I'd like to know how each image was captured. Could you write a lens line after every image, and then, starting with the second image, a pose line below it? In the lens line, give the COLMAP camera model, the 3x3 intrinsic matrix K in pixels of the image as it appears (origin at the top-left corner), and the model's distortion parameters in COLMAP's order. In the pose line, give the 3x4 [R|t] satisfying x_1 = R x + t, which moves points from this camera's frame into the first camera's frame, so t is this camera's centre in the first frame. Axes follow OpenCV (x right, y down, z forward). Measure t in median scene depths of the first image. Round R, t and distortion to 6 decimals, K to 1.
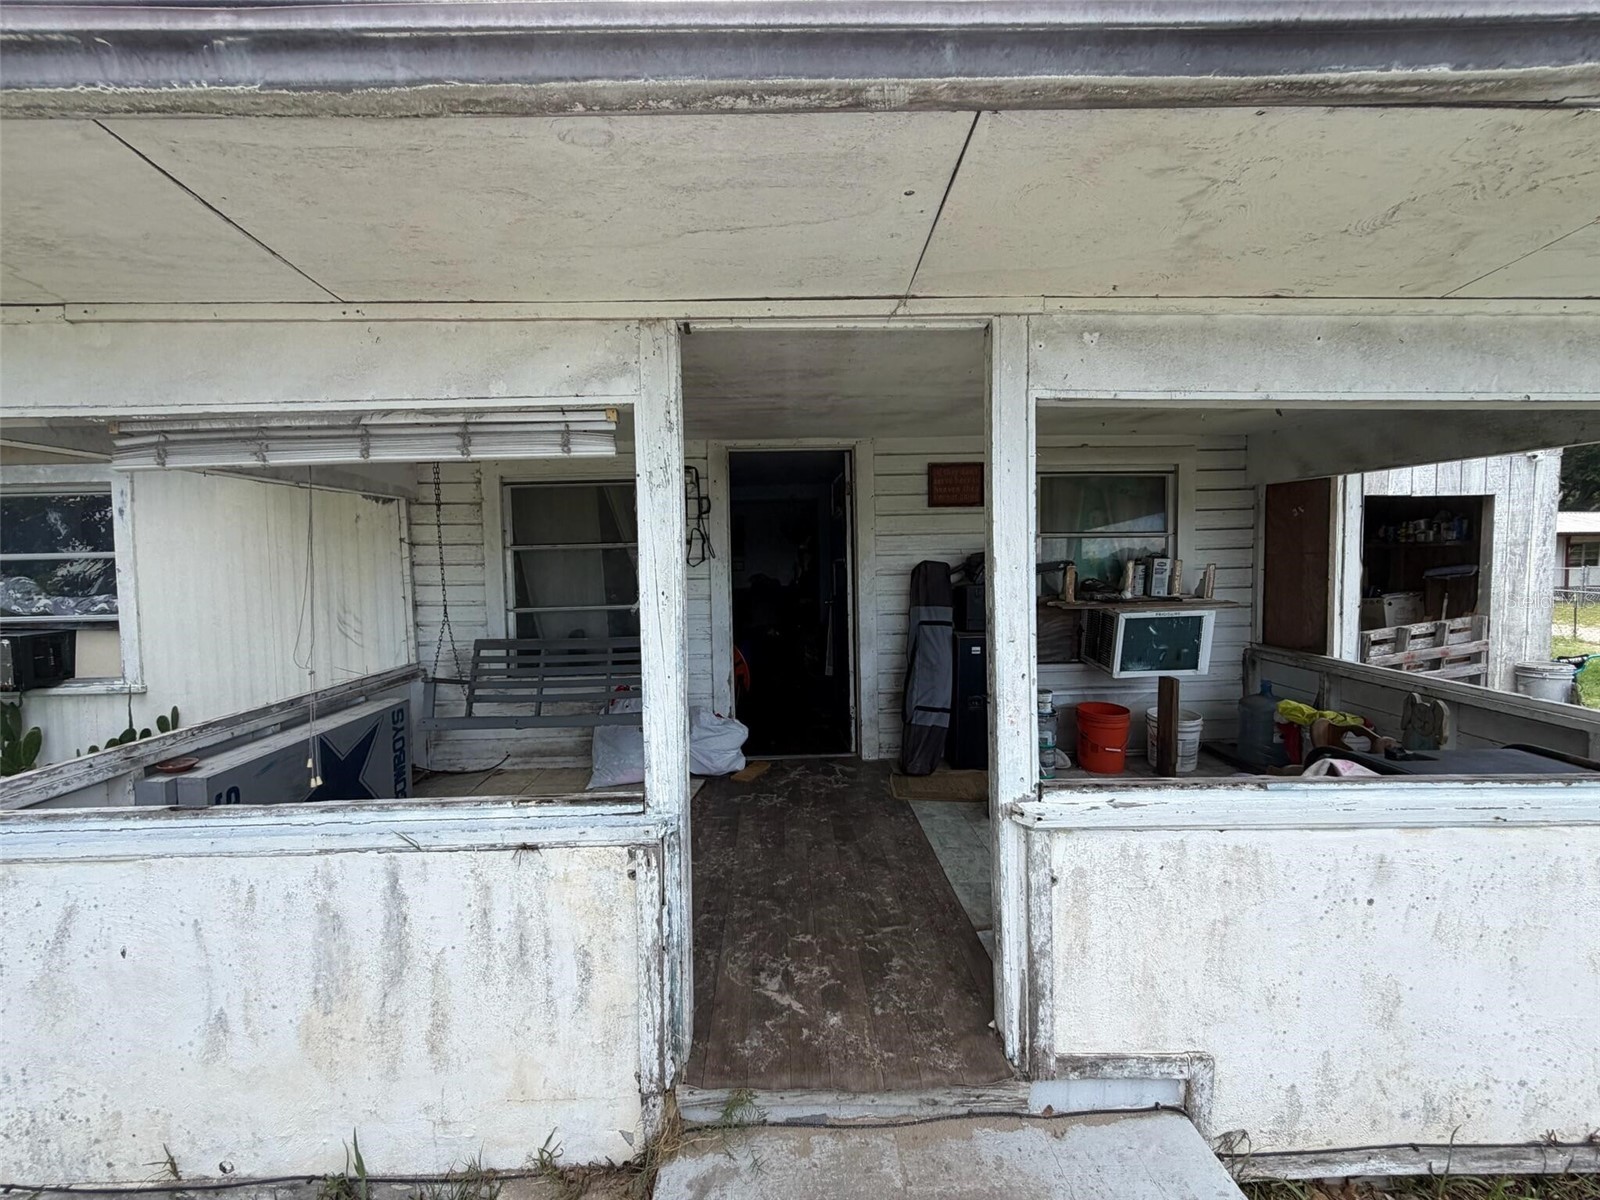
lens RADIAL K [[640.2, 0, 793.6], [0, 640.2, 603.7], [0, 0, 1]] dist [0.001609, -0.000097]
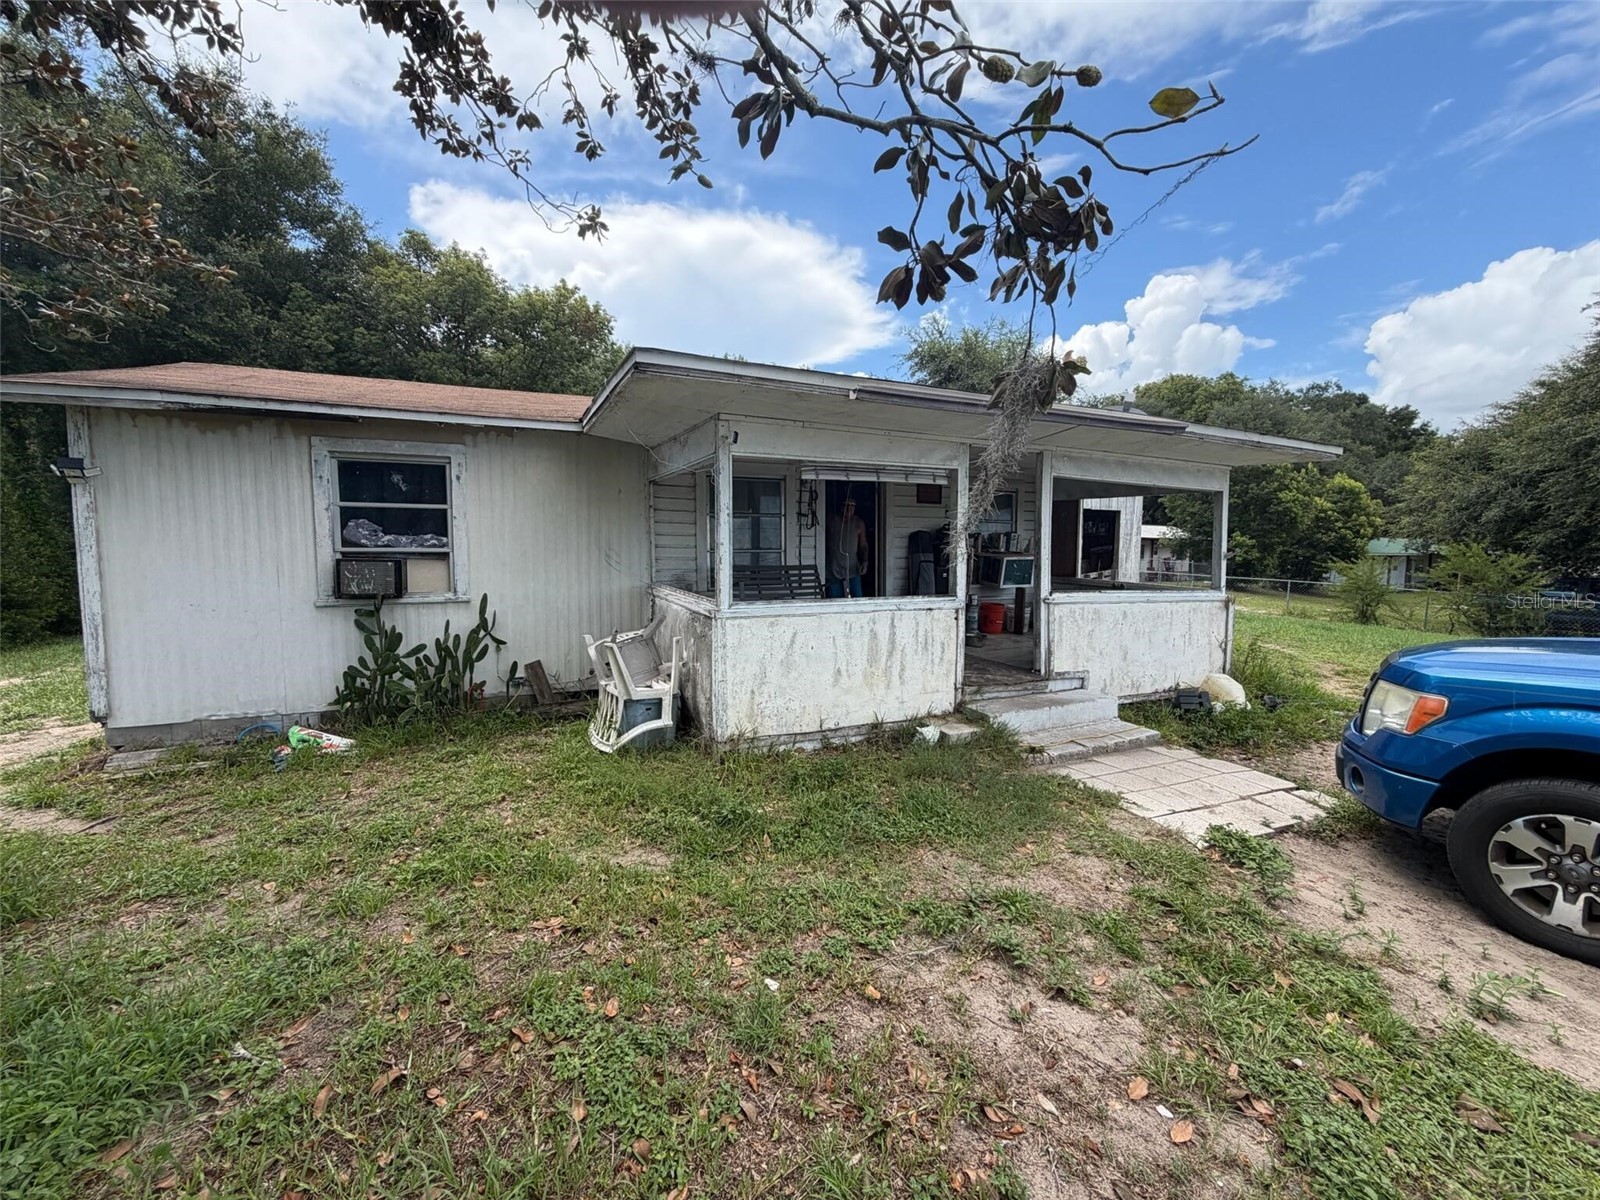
lens RADIAL K [[640.2, 0, 797.3], [0, 640.2, 601.4], [0, 0, 1]] dist [0.001609, -0.000097]
pose [[0.918645, -0.008557, 0.394991, -0.929173], [0.003418, 0.999900, 0.013712, 0.123836], [-0.395069, -0.011246, 0.918583, -0.665785]]
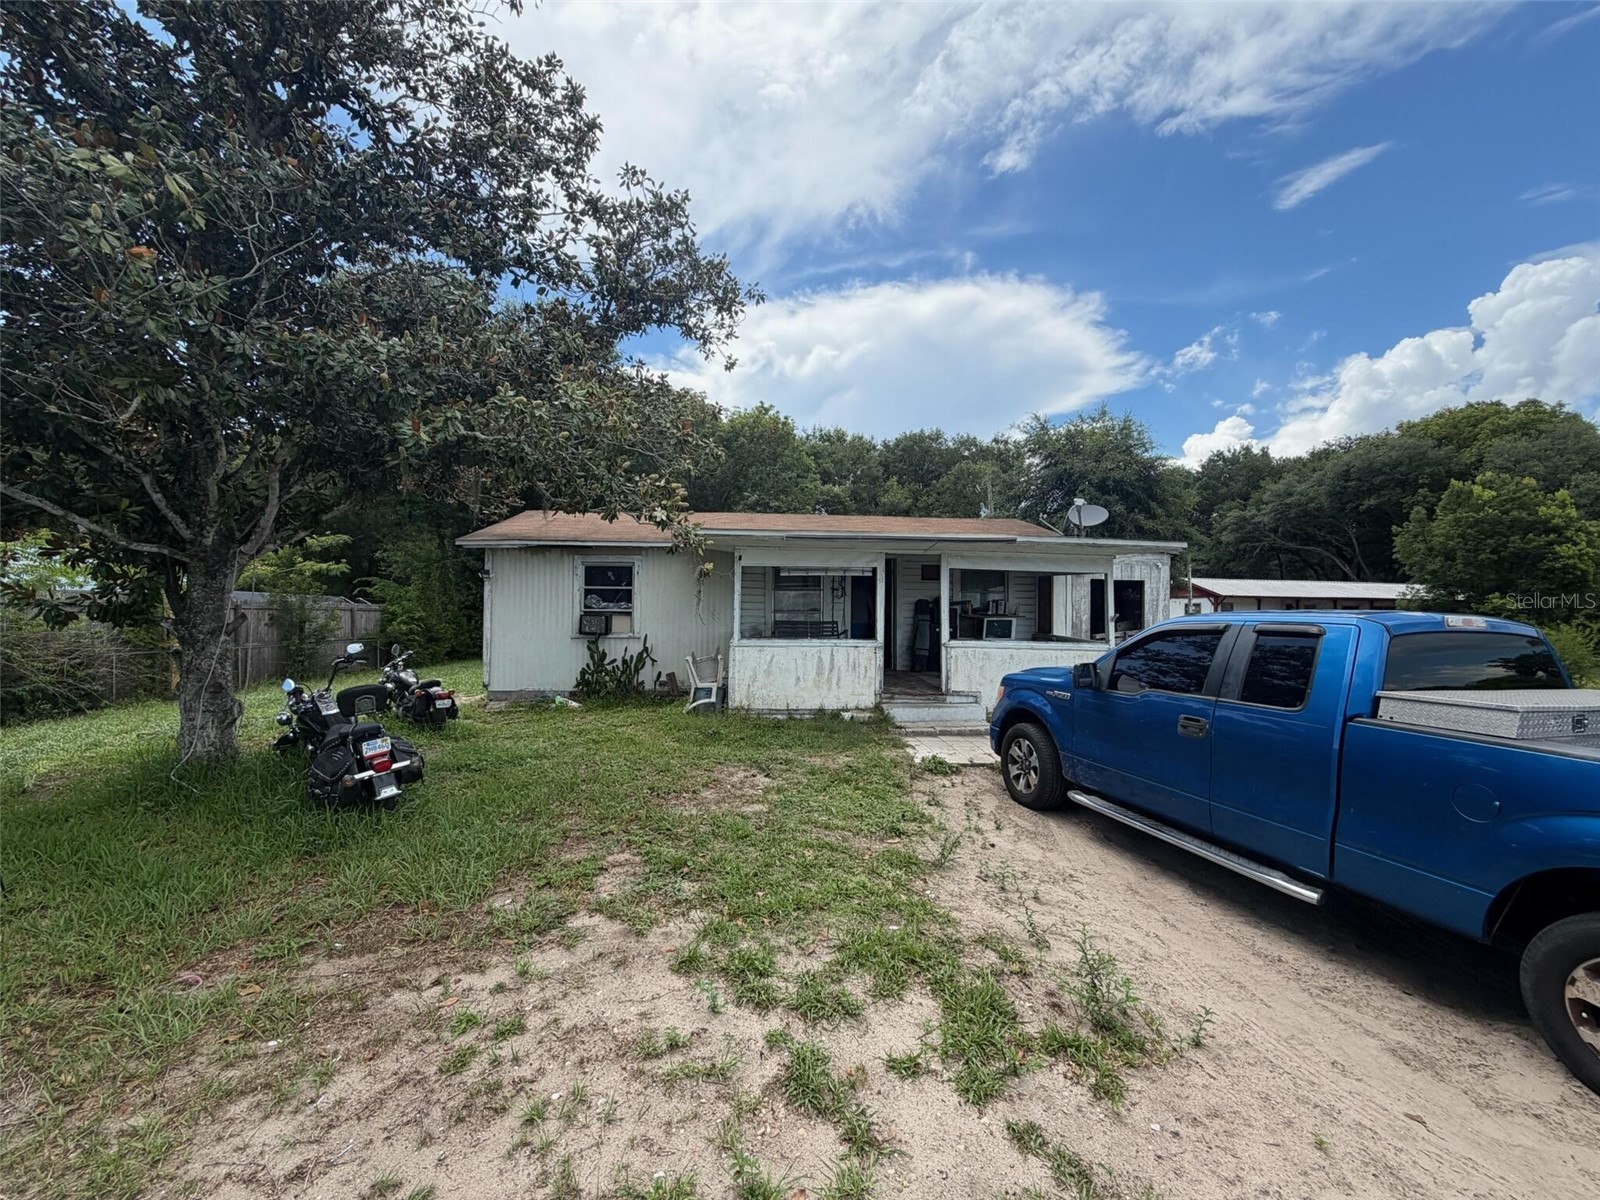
lens RADIAL K [[640.2, 0, 800.1], [0, 640.2, 602.7], [0, 0, 1]] dist [0.001609, -0.000097]
pose [[0.997446, 0.030165, 0.064747, -0.525722], [-0.025603, 0.997206, -0.070178, 0.167154], [-0.066683, 0.068341, 0.995431, -1.847134]]
